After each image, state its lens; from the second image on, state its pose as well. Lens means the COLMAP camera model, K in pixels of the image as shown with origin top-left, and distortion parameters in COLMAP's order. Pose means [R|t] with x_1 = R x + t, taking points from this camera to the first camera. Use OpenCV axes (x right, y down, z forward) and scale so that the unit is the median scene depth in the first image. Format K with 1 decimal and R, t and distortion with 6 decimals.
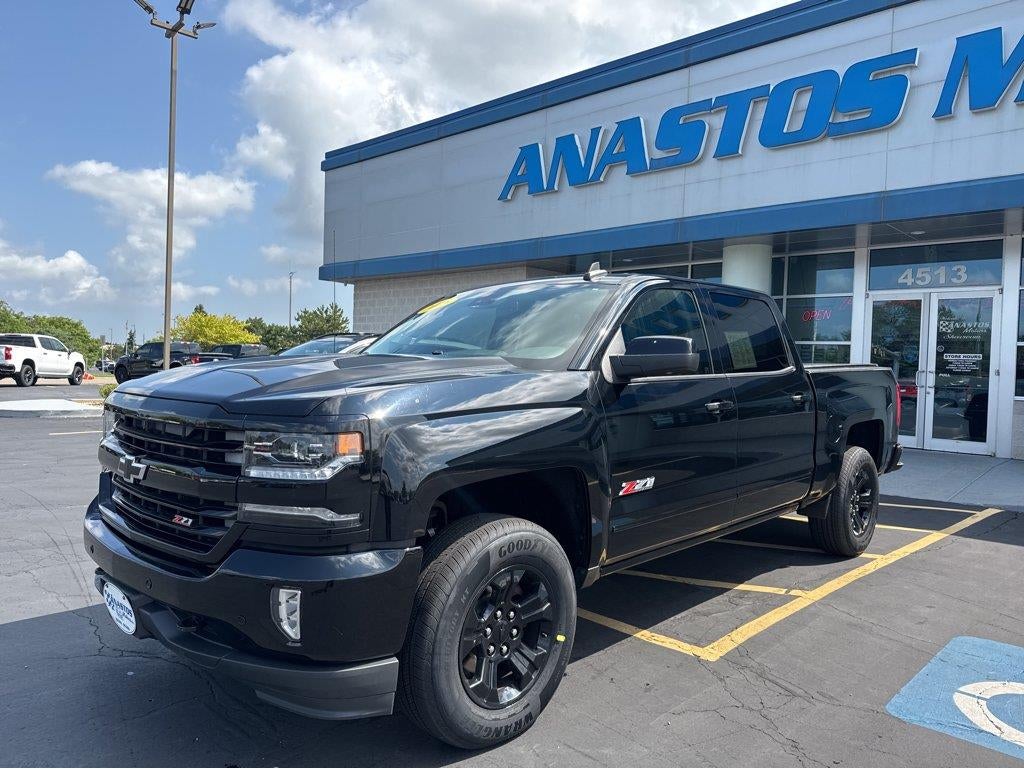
lens RADIAL K [[725.2, 0, 511.4], [0, 725.2, 366.3], [0, 0, 1]] dist [0.003838, -0.003435]
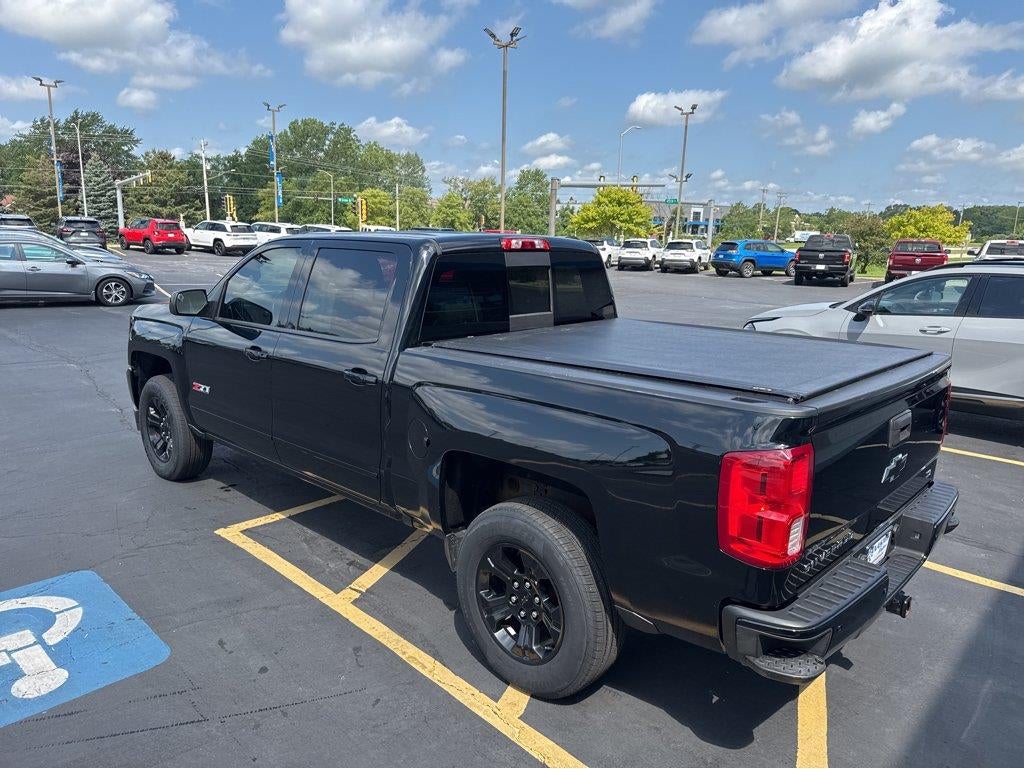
lens RADIAL K [[717.6, 0, 510.2], [0, 717.6, 396.9], [0, 0, 1]] dist [-0.004653, -0.001901]
pose [[-0.001631, 0.192978, -0.981202, 1.225606], [-0.024264, 0.980907, 0.192960, -0.087452], [0.999704, 0.024123, 0.003083, 1.228748]]
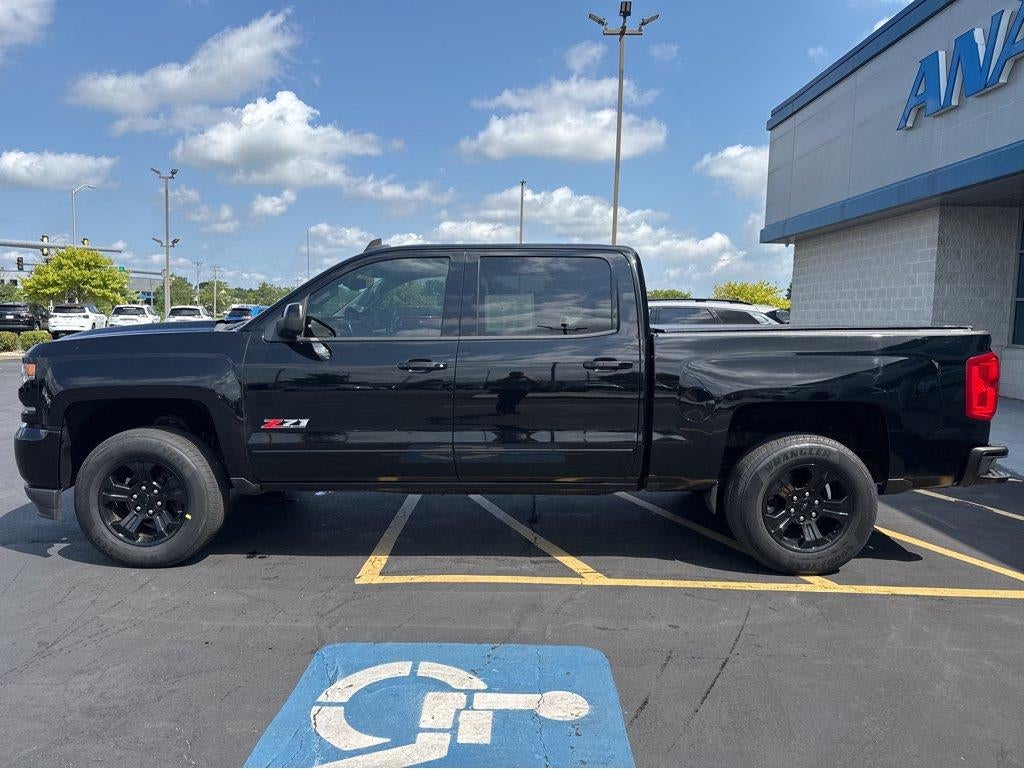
lens RADIAL K [[710.3, 0, 512.0], [0, 710.3, 384.5], [0, 0, 1]] dist [0.042430, -0.049194]
pose [[0.678873, 0.050739, -0.732500, 1.009468], [0.002947, 0.997413, 0.071820, 0.007365], [0.734250, -0.050915, 0.676967, 0.342159]]
